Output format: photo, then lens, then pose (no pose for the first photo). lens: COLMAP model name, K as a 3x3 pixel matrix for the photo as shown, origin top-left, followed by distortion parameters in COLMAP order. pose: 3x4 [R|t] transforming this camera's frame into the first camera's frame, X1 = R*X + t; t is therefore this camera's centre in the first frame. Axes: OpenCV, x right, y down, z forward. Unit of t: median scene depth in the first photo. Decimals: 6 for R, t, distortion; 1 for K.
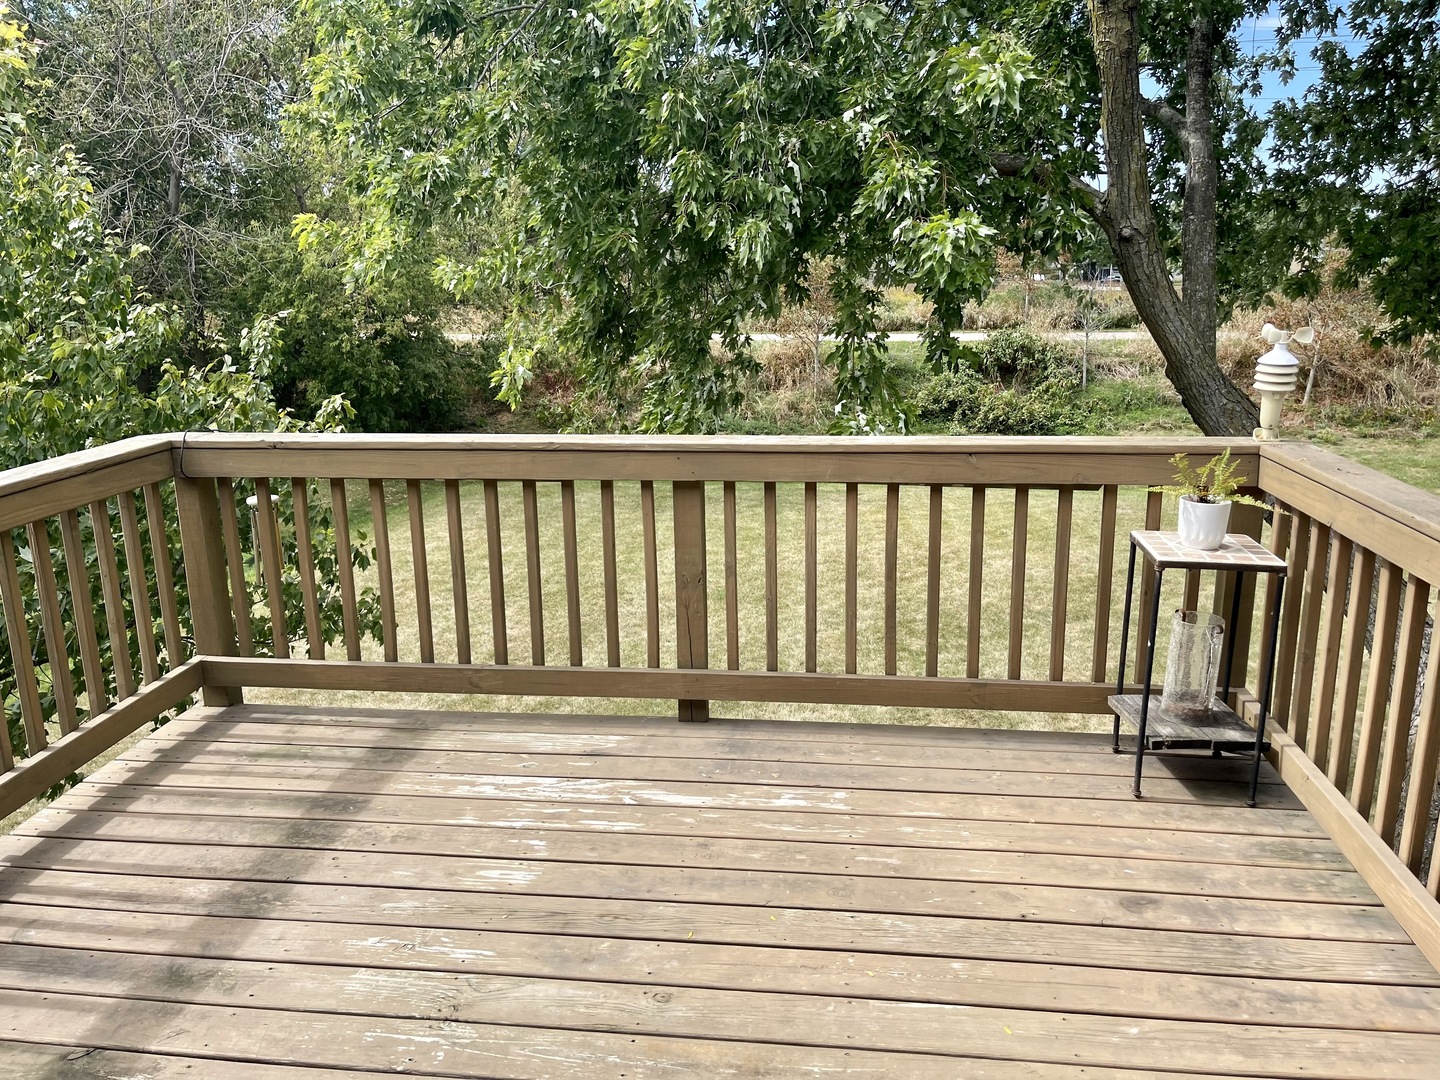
lens RADIAL K [[1097.5, 0, 721.3], [0, 1097.5, 534.0], [0, 0, 1]] dist [0.033916, -0.019746]
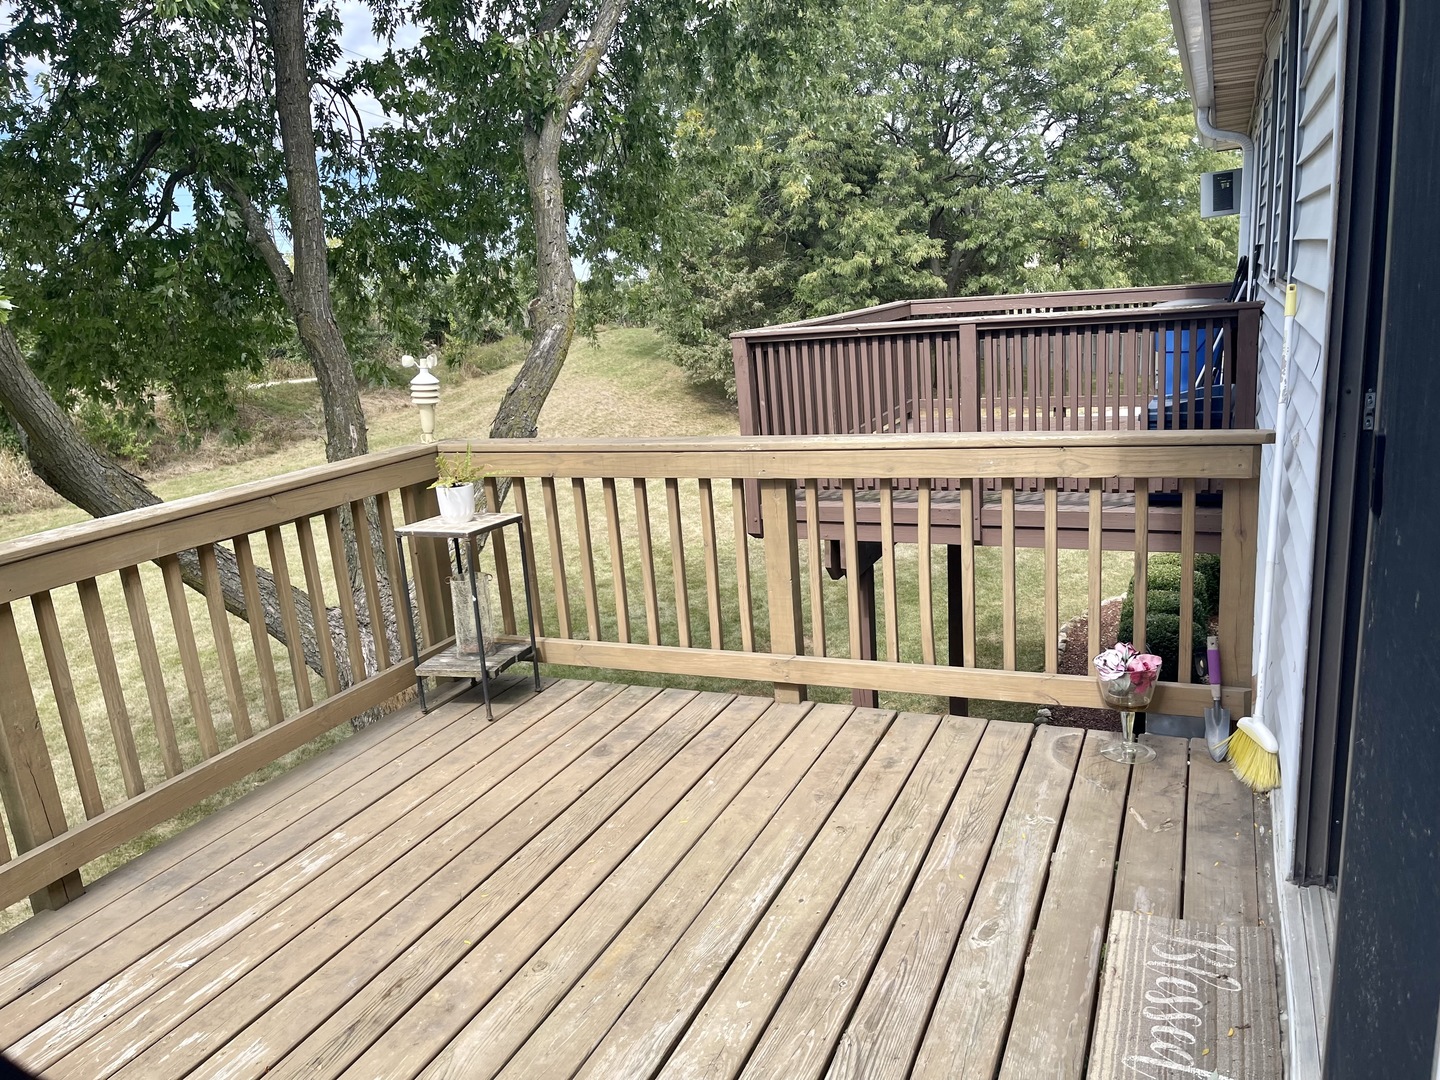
lens RADIAL K [[1097.5, 0, 722.6], [0, 1097.5, 545.8], [0, 0, 1]] dist [0.033916, -0.019746]
pose [[0.290528, -0.236502, 0.927179, -0.706253], [0.297289, 0.943331, 0.147468, -0.064954], [-0.909512, 0.232796, 0.344374, 0.270523]]
